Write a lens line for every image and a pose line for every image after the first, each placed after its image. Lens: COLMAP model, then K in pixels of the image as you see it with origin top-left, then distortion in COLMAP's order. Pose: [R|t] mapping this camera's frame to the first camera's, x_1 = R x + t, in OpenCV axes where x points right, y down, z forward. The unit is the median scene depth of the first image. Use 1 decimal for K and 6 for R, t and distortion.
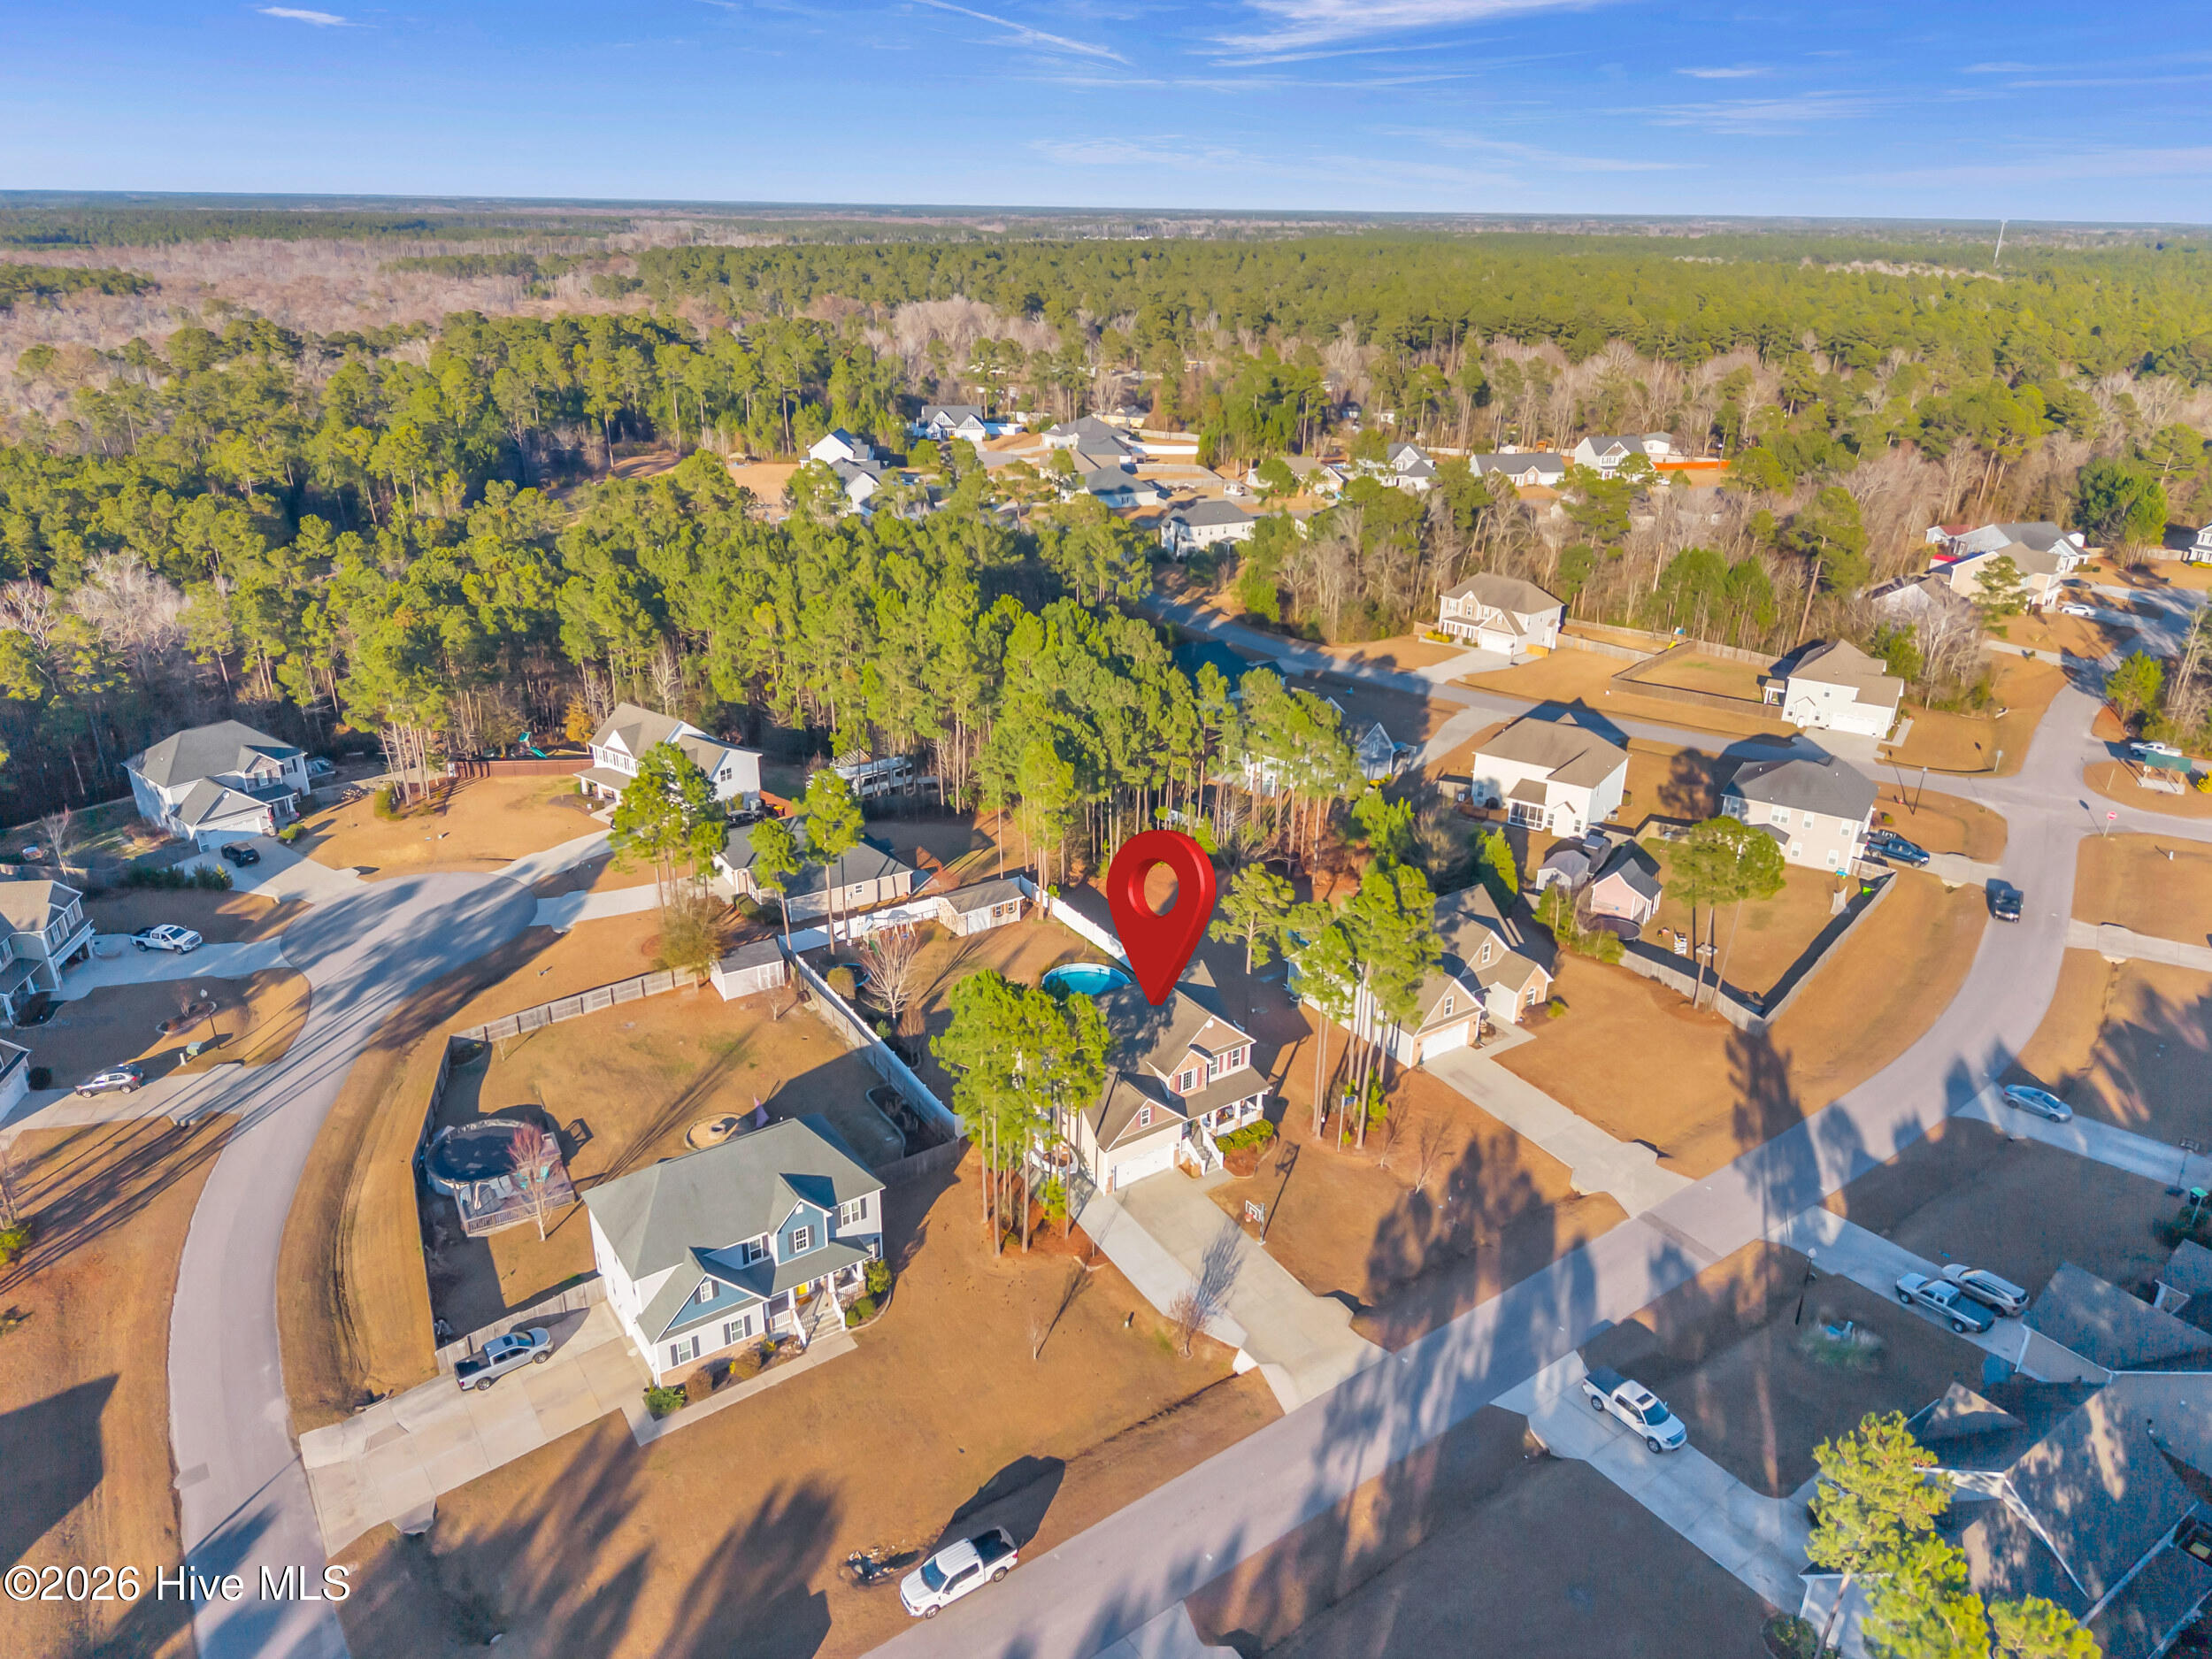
lens RADIAL K [[1493.7, 0, 1106.0], [0, 1493.7, 829.5], [0, 0, 1]] dist [0.051559, -0.069668]
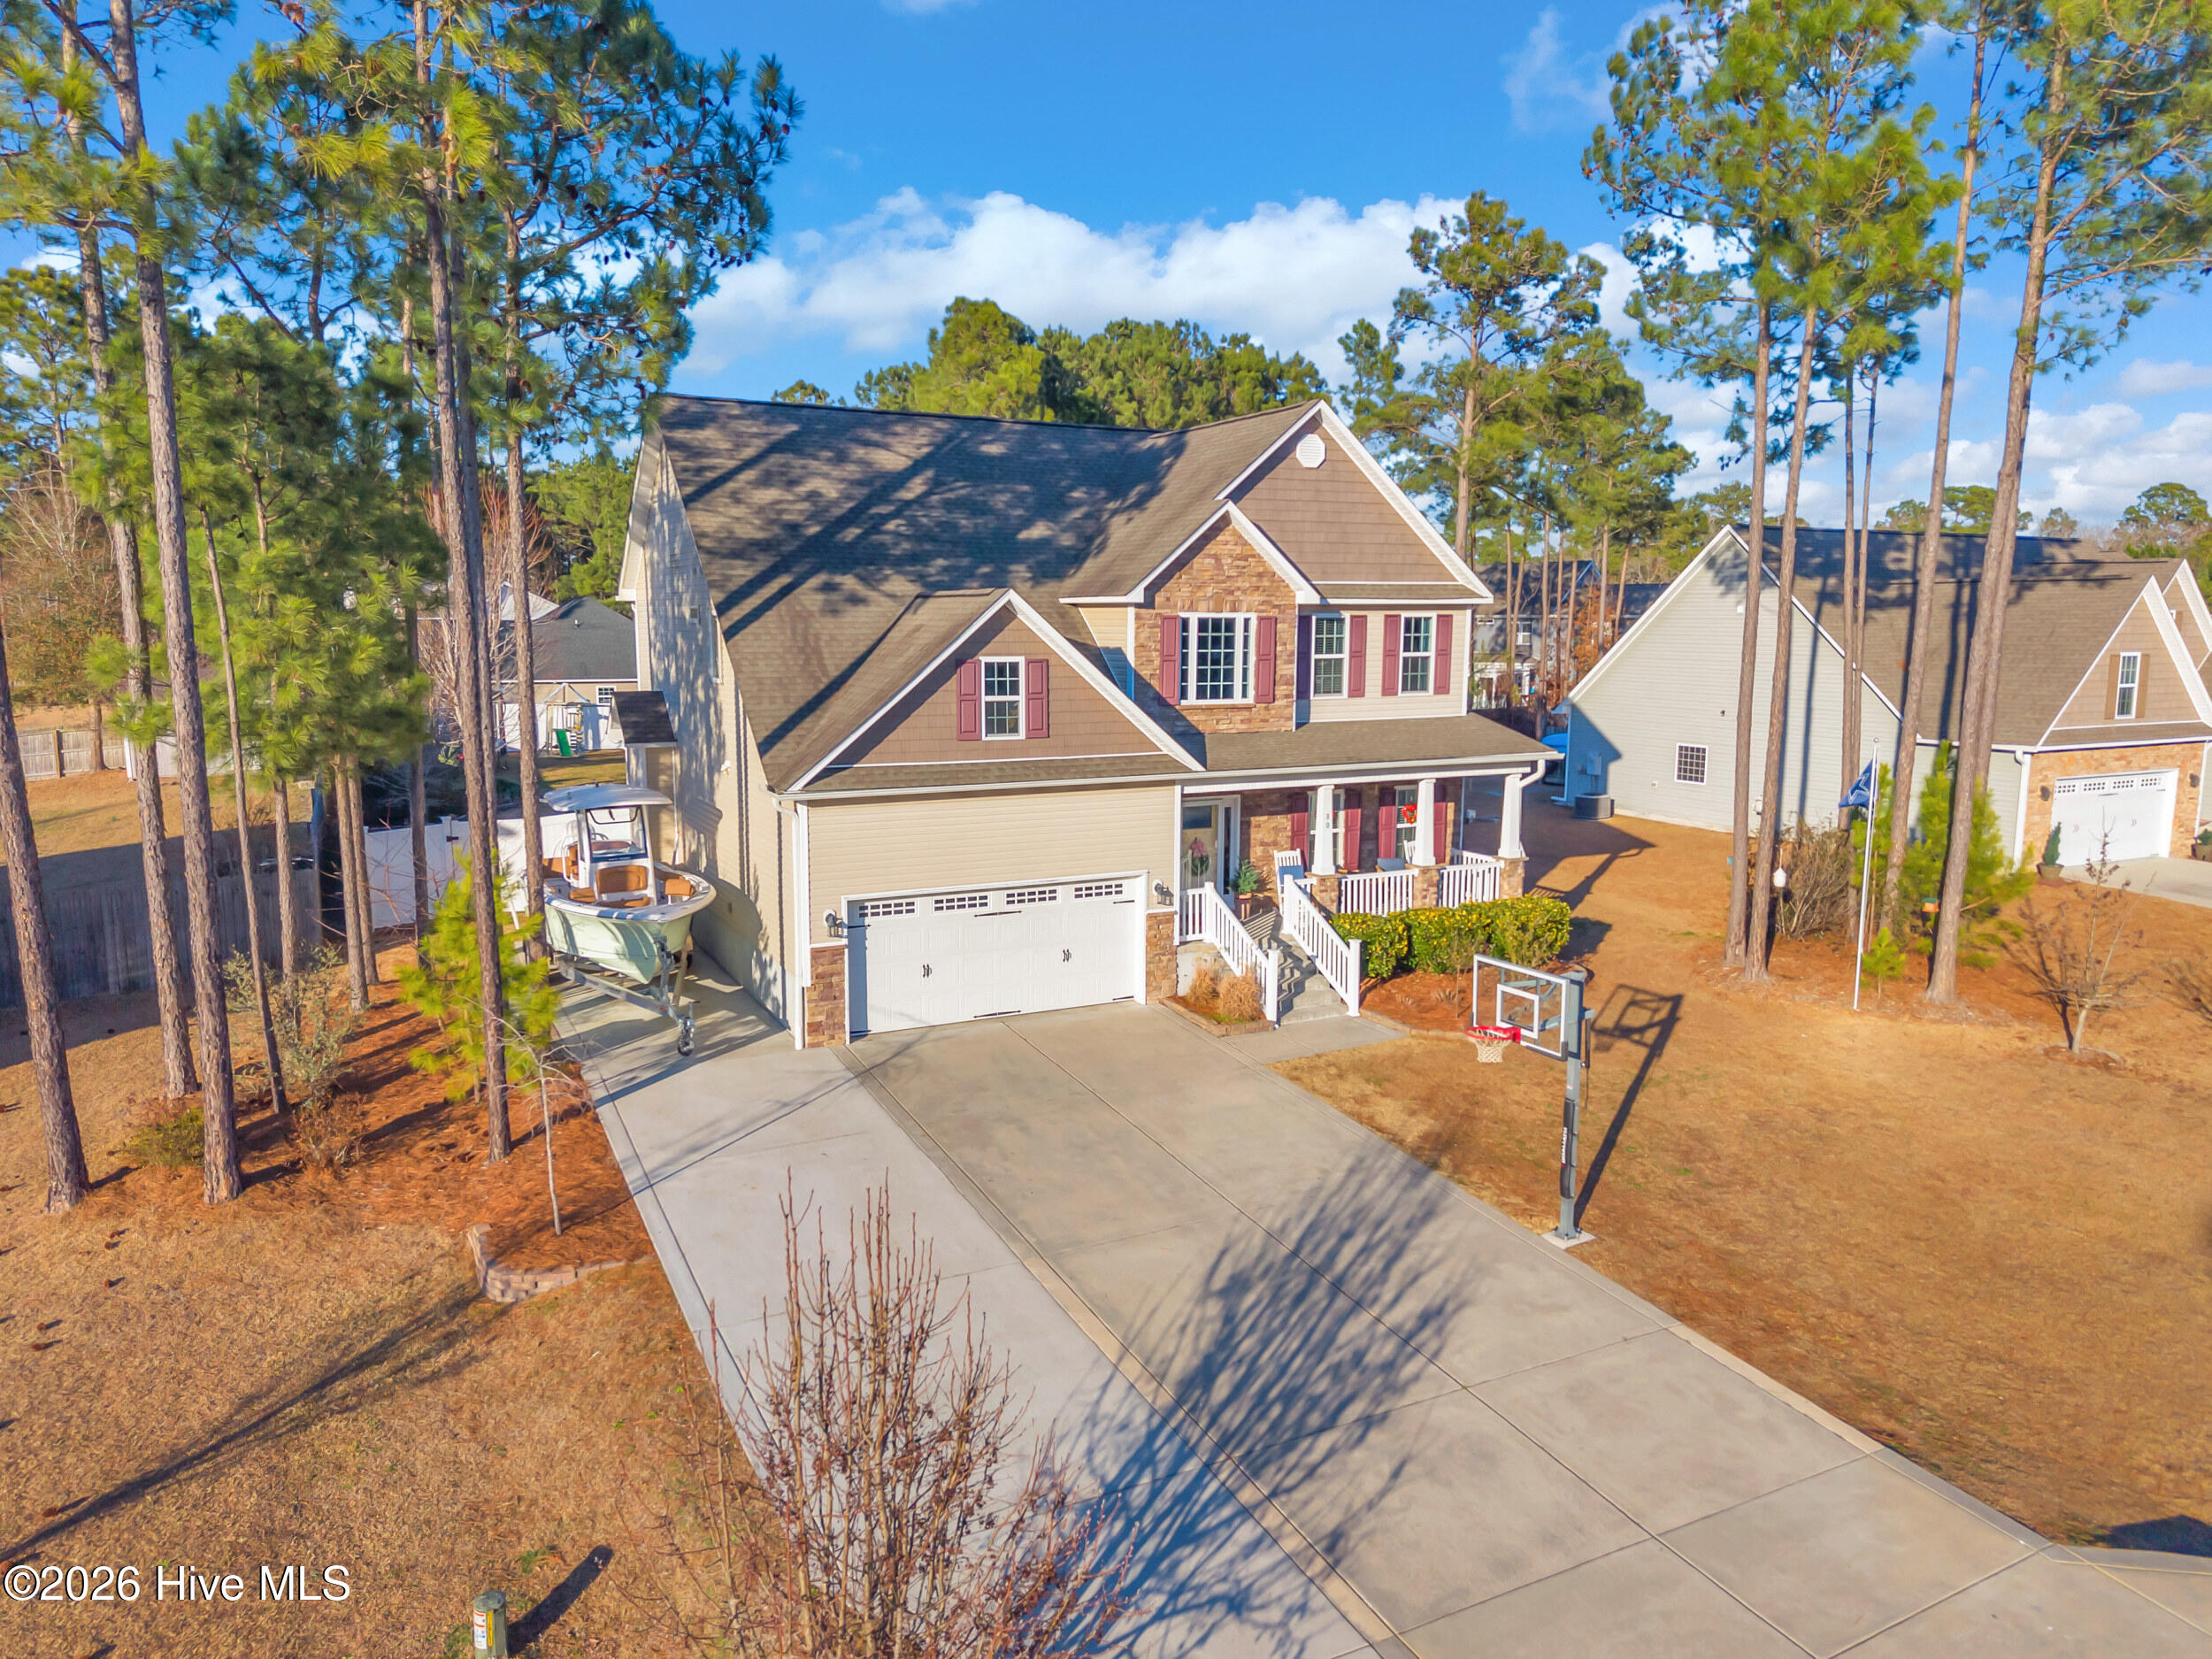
lens RADIAL K [[1484.1, 0, 1104.6], [0, 1484.1, 835.0], [0, 0, 1]] dist [0.081522, -0.116867]
pose [[0.991537, 0.005132, -0.129721, 0.061006], [-0.037616, 0.967712, -0.249234, 0.231182], [0.124253, 0.252004, 0.959716, 0.682626]]
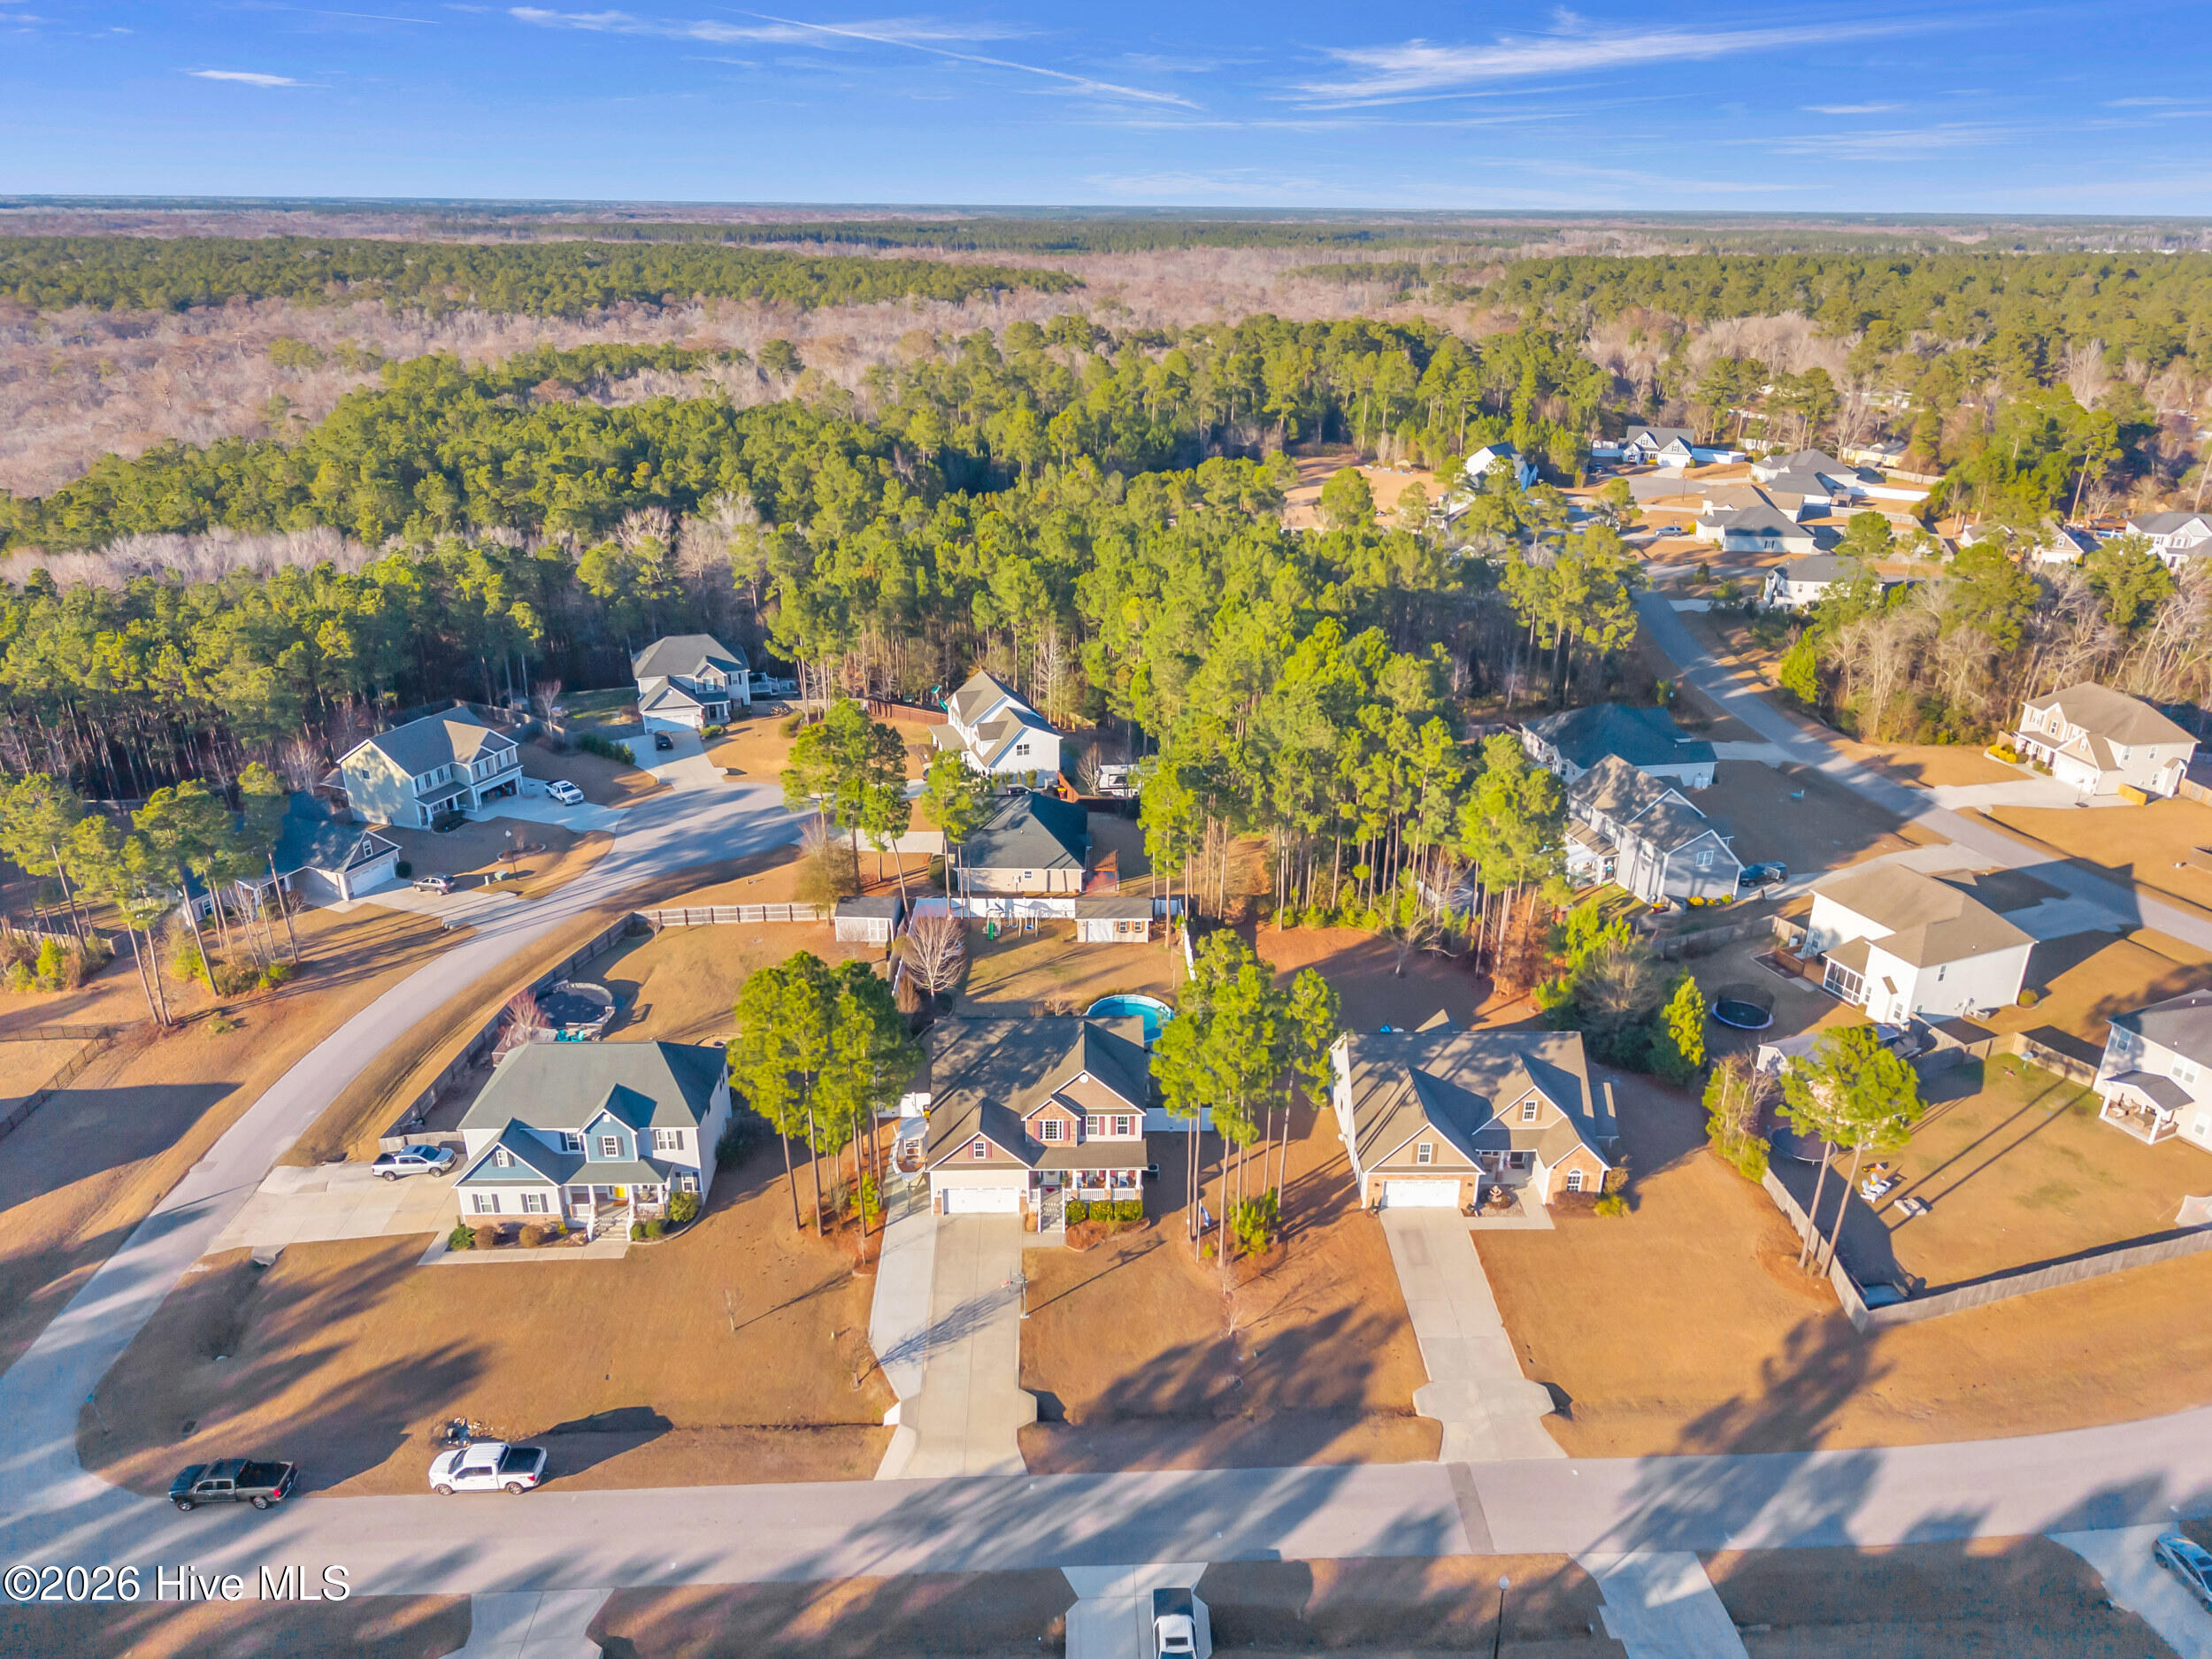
lens RADIAL K [[1484.1, 0, 1104.6], [0, 1484.1, 835.0], [0, 0, 1]] dist [0.081522, -0.116867]
pose [[0.835420, 0.207234, -0.509046, 0.466468], [-0.208073, 0.976505, 0.056060, -0.065873], [0.508704, 0.059085, 0.858912, 0.175467]]
